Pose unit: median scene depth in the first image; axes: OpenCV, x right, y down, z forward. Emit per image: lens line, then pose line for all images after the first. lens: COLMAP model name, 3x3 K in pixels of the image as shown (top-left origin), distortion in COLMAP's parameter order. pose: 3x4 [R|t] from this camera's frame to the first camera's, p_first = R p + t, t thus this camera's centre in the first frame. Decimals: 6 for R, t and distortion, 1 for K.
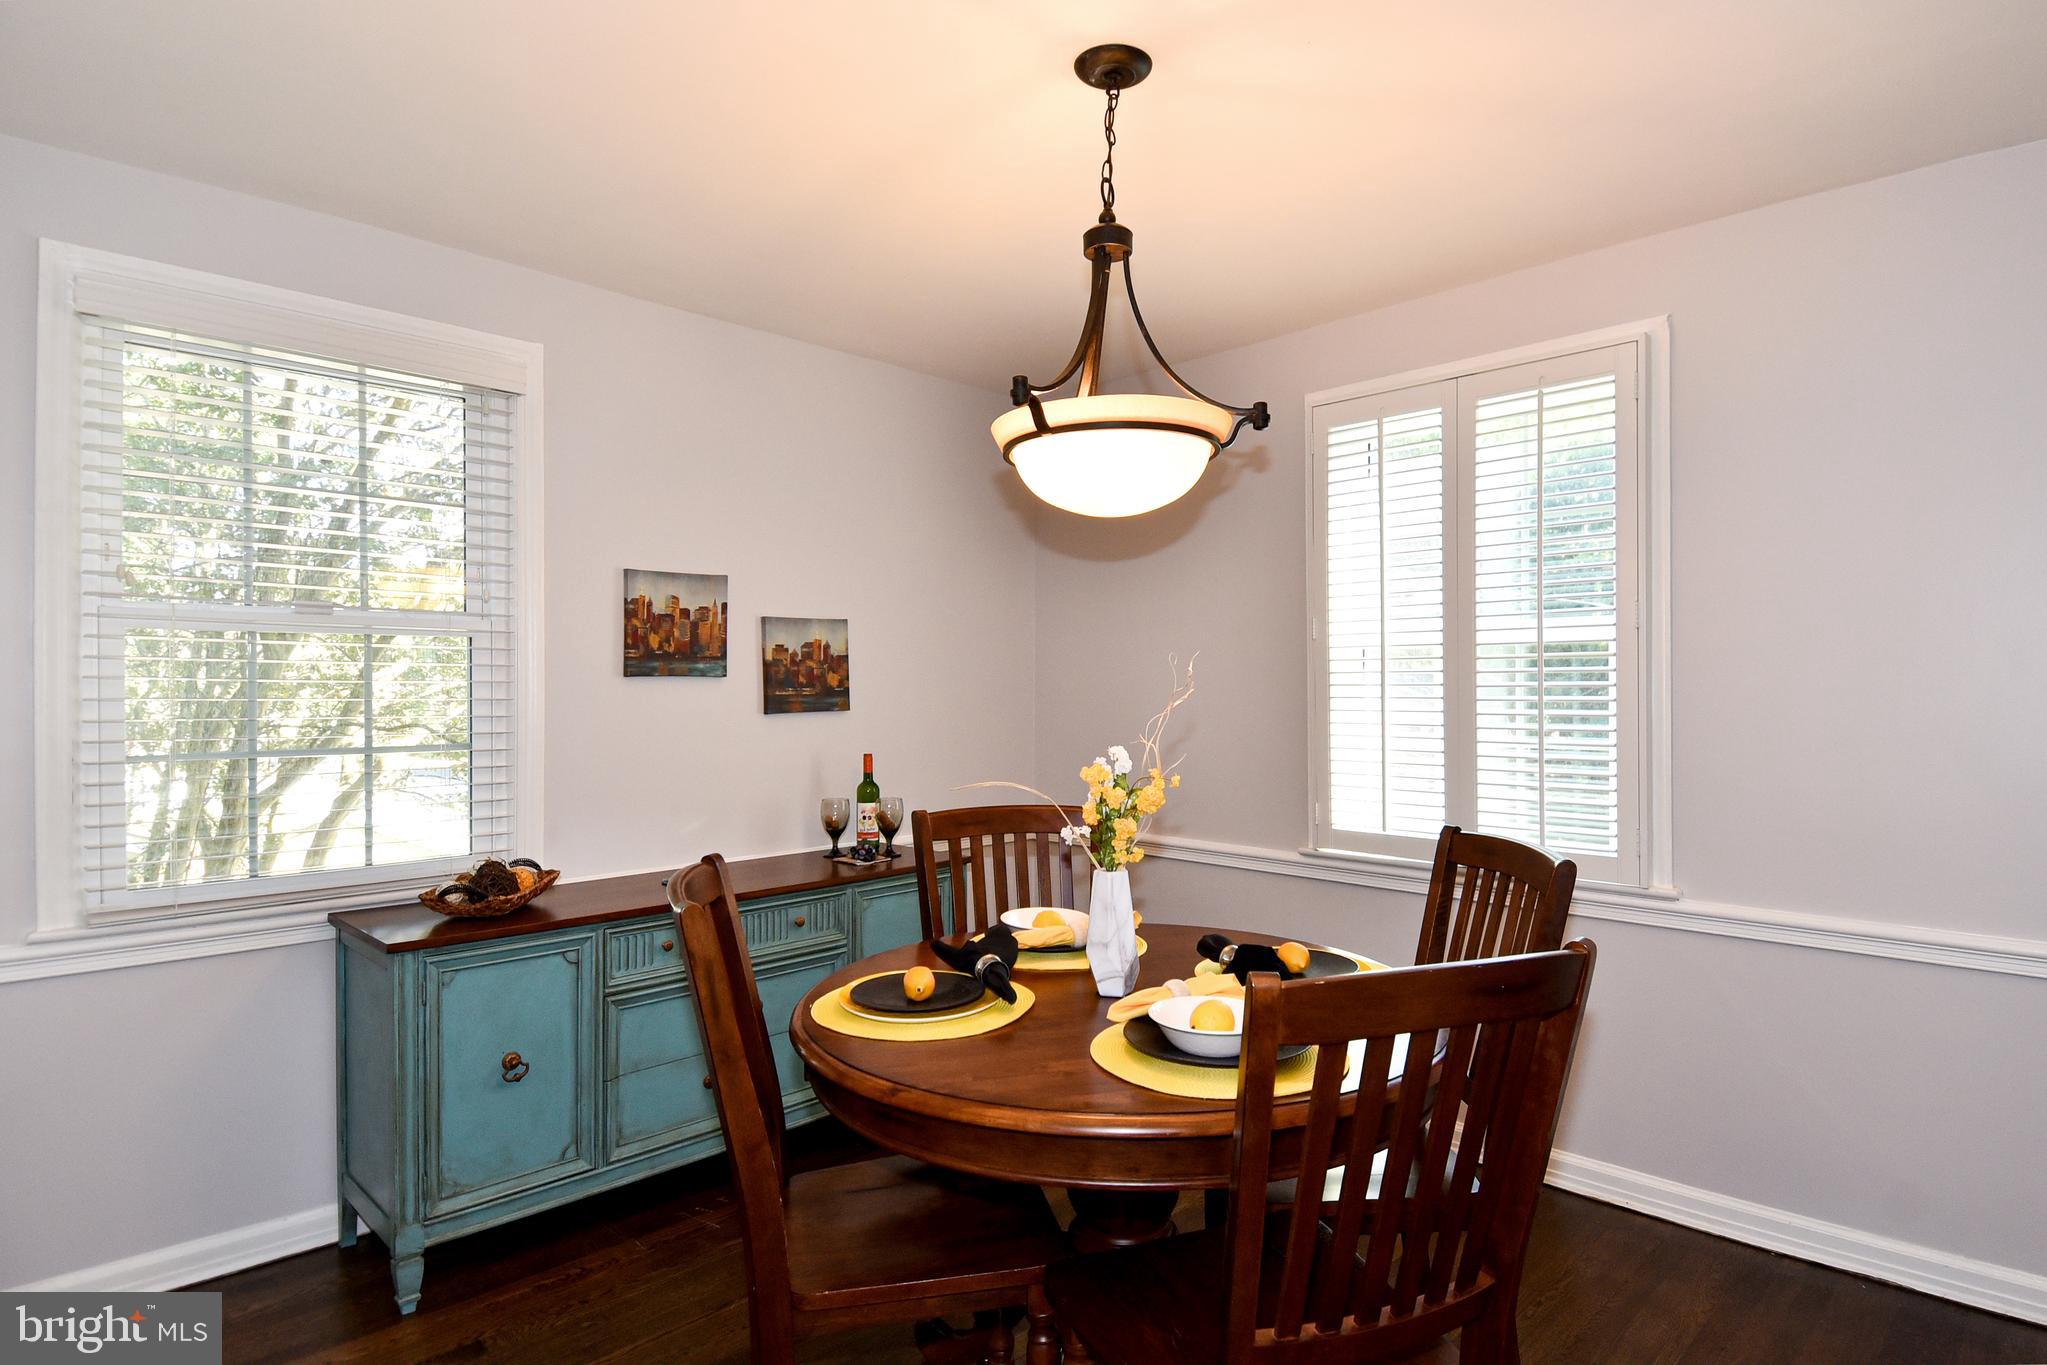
lens RADIAL K [[1080.8, 0, 1044.9], [0, 1080.8, 679.1], [0, 0, 1]] dist [0.070291, -0.059800]
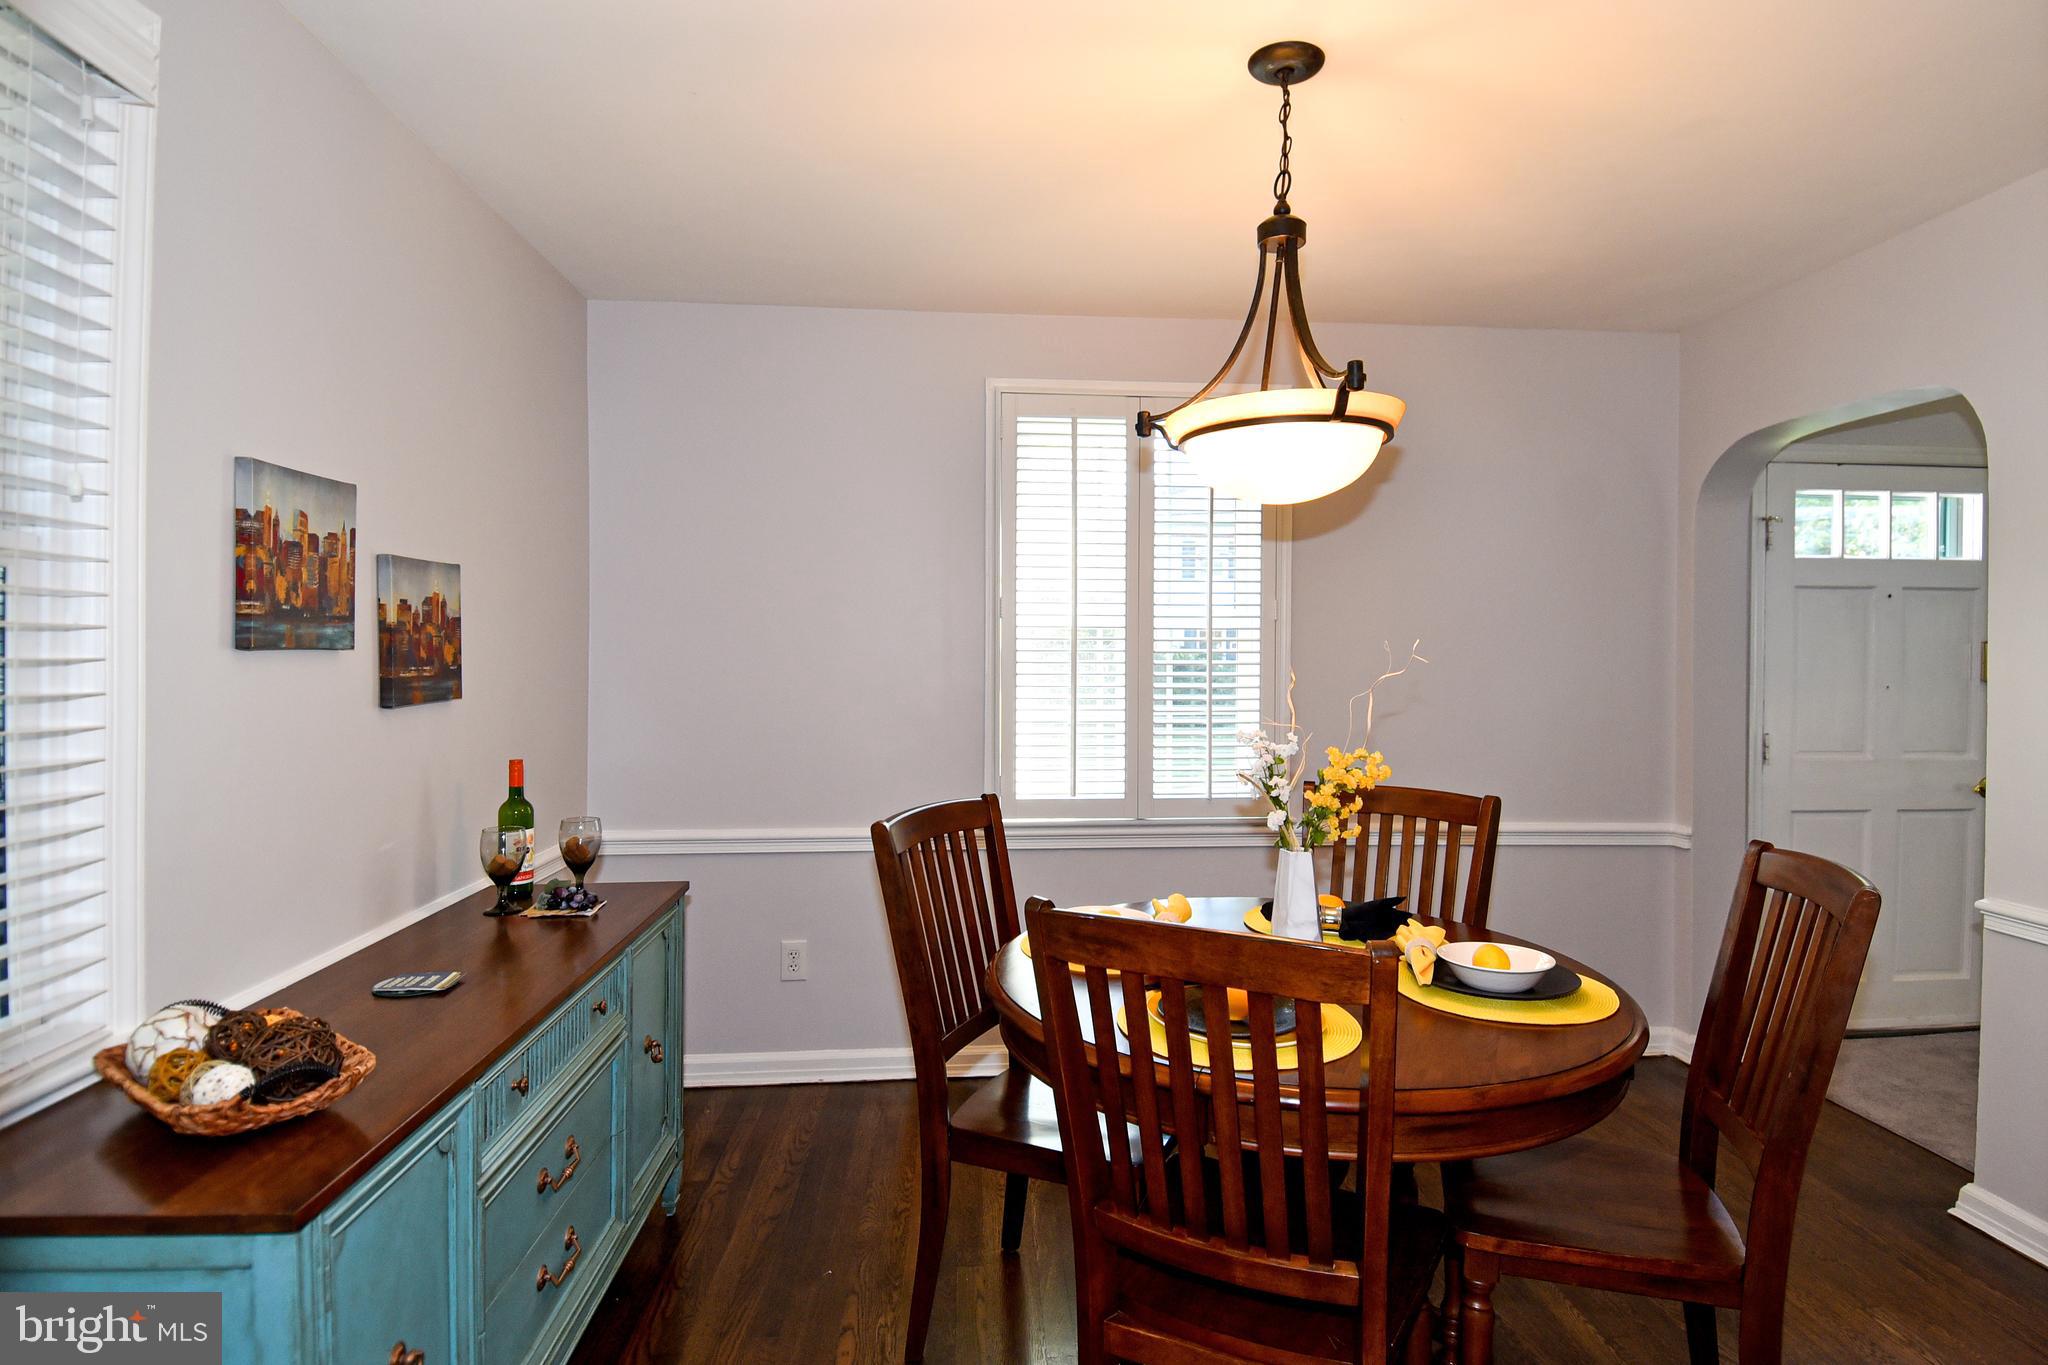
lens RADIAL K [[1081.3, 0, 1045.4], [0, 1081.3, 679.1], [0, 0, 1]] dist [0.070291, -0.059800]
pose [[0.650191, -0.012768, 0.759663, -0.521107], [-0.009336, 0.999649, 0.024792, -0.004565], [-0.759713, -0.023212, 0.649844, 0.302060]]
